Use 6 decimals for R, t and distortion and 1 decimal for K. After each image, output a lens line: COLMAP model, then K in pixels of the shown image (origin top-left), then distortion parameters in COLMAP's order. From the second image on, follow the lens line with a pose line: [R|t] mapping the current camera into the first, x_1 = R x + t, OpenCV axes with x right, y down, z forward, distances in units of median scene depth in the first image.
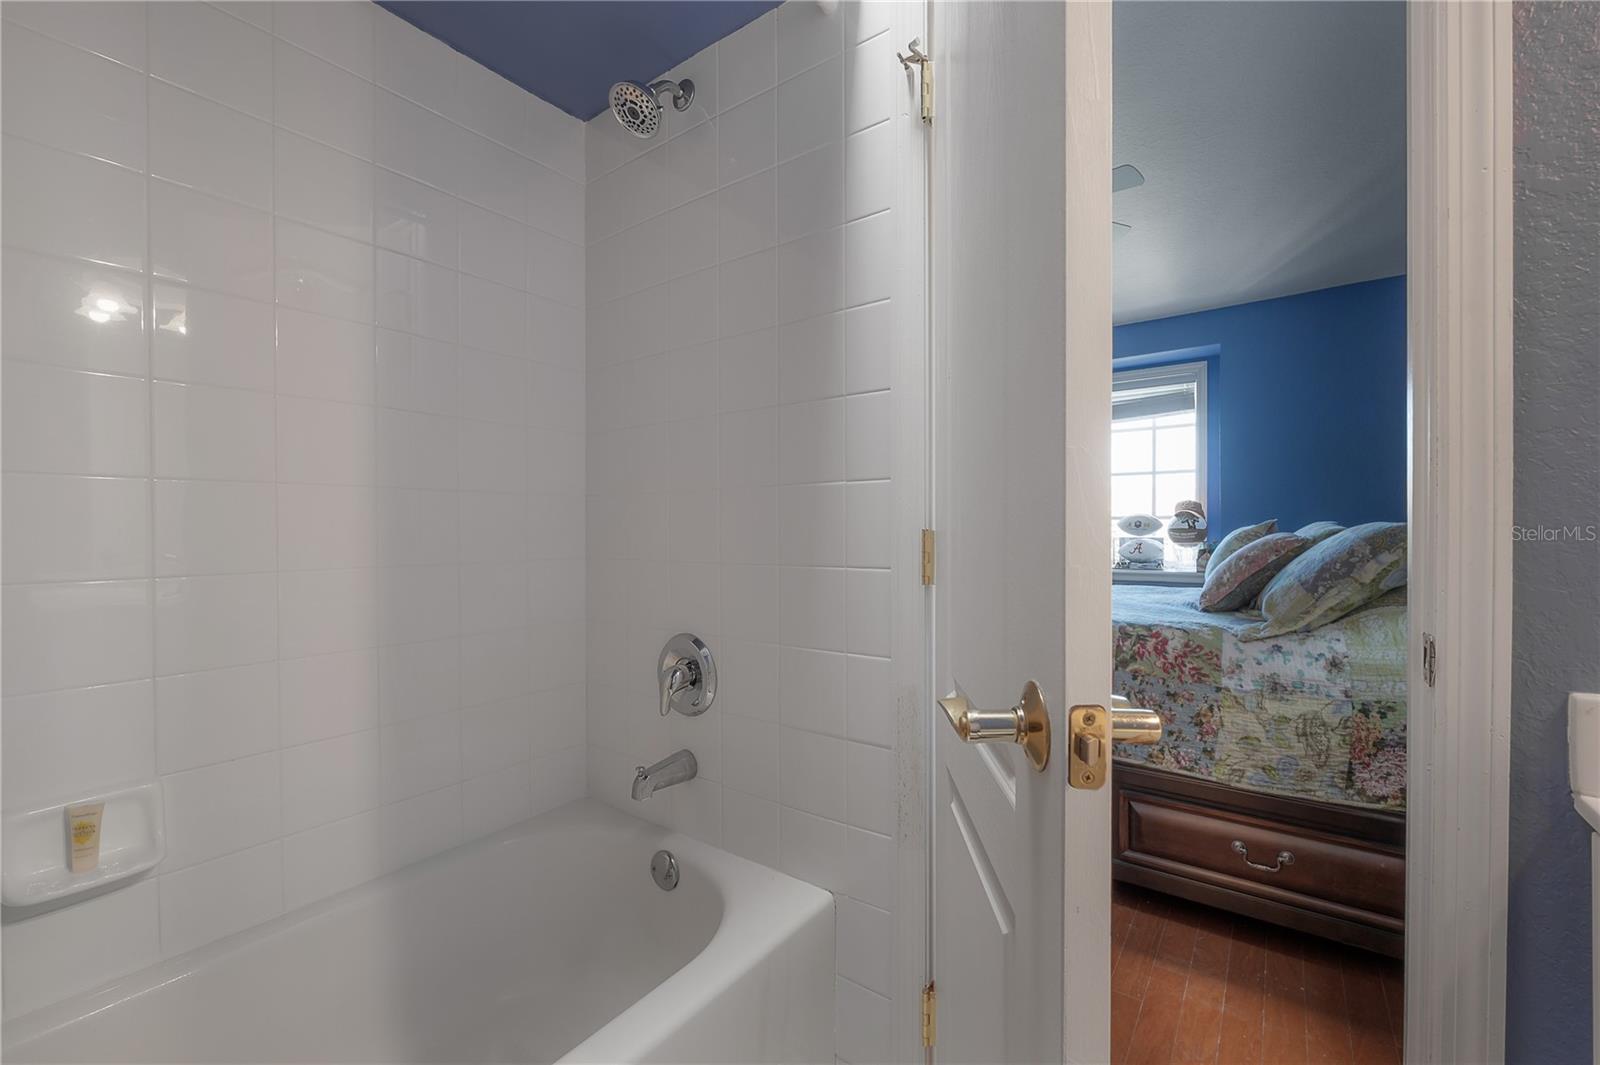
lens RADIAL K [[640.8, 0, 800.0], [0, 640.8, 532.5], [0, 0, 1]] dist [-0.002256, -0.000176]
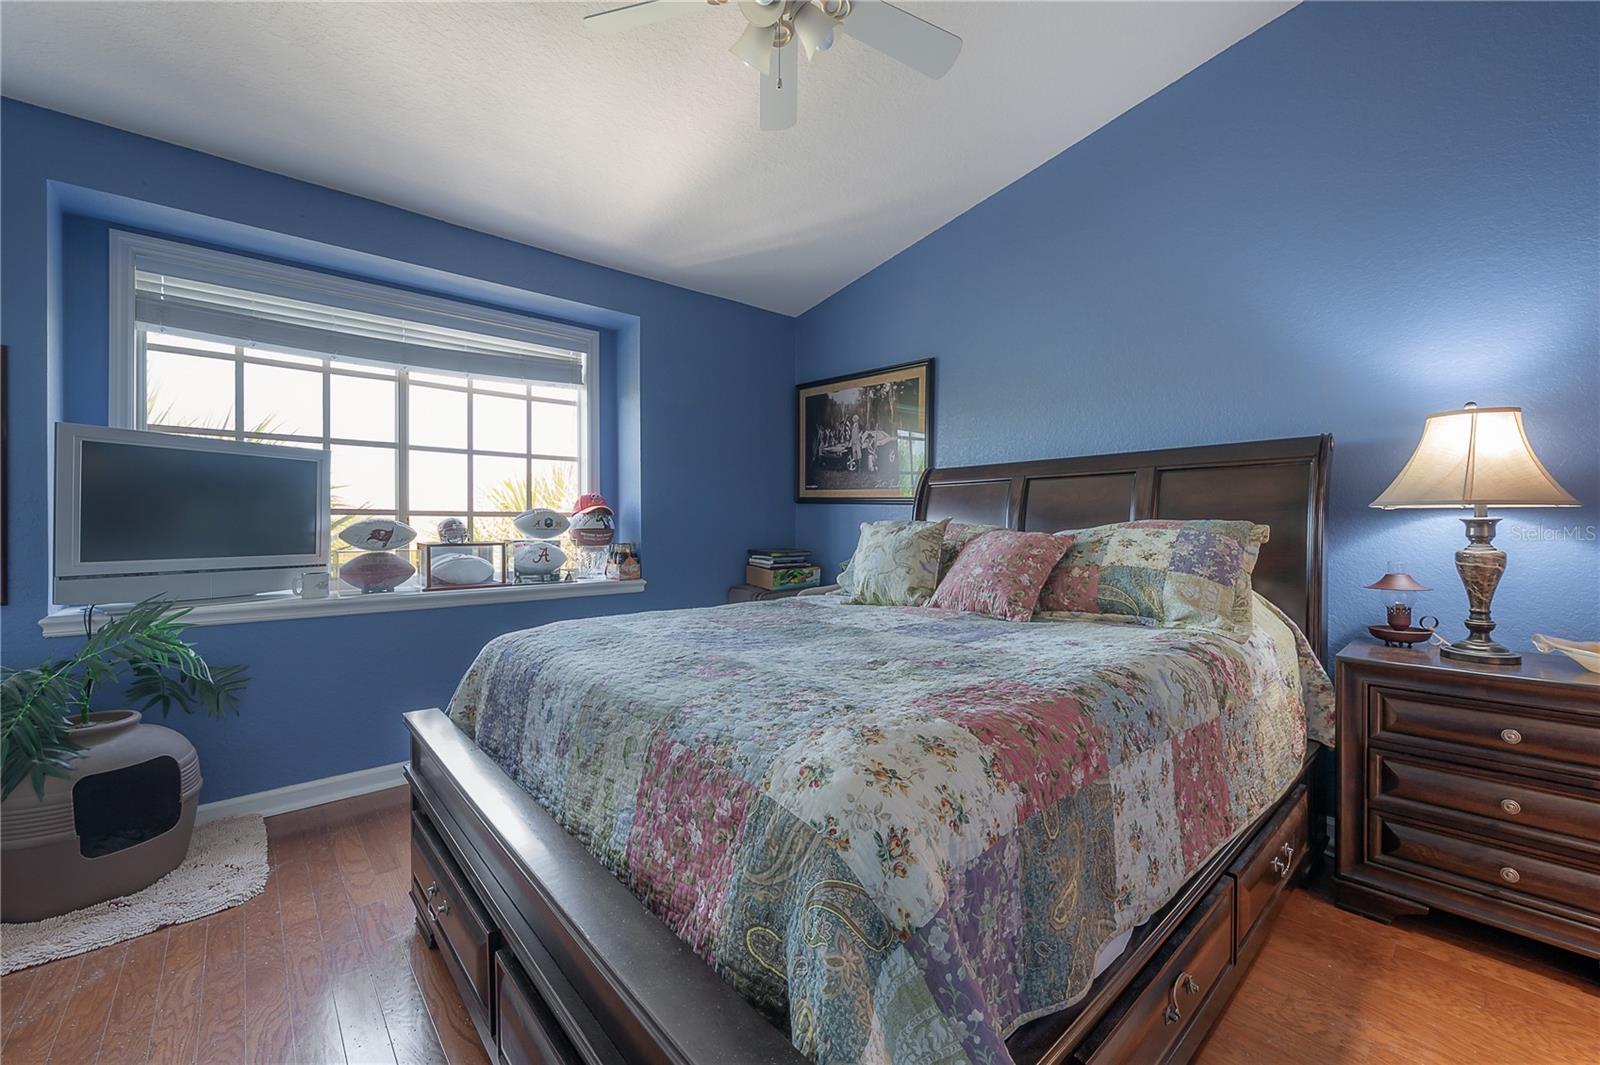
lens RADIAL K [[640.8, 0, 800.0], [0, 640.8, 532.5], [0, 0, 1]] dist [-0.002256, -0.000176]
pose [[0.213576, 0.000705, 0.976926, -0.134109], [0.007230, 0.999971, -0.002302, 0.002096], [-0.976900, 0.007555, 0.213564, 0.548321]]
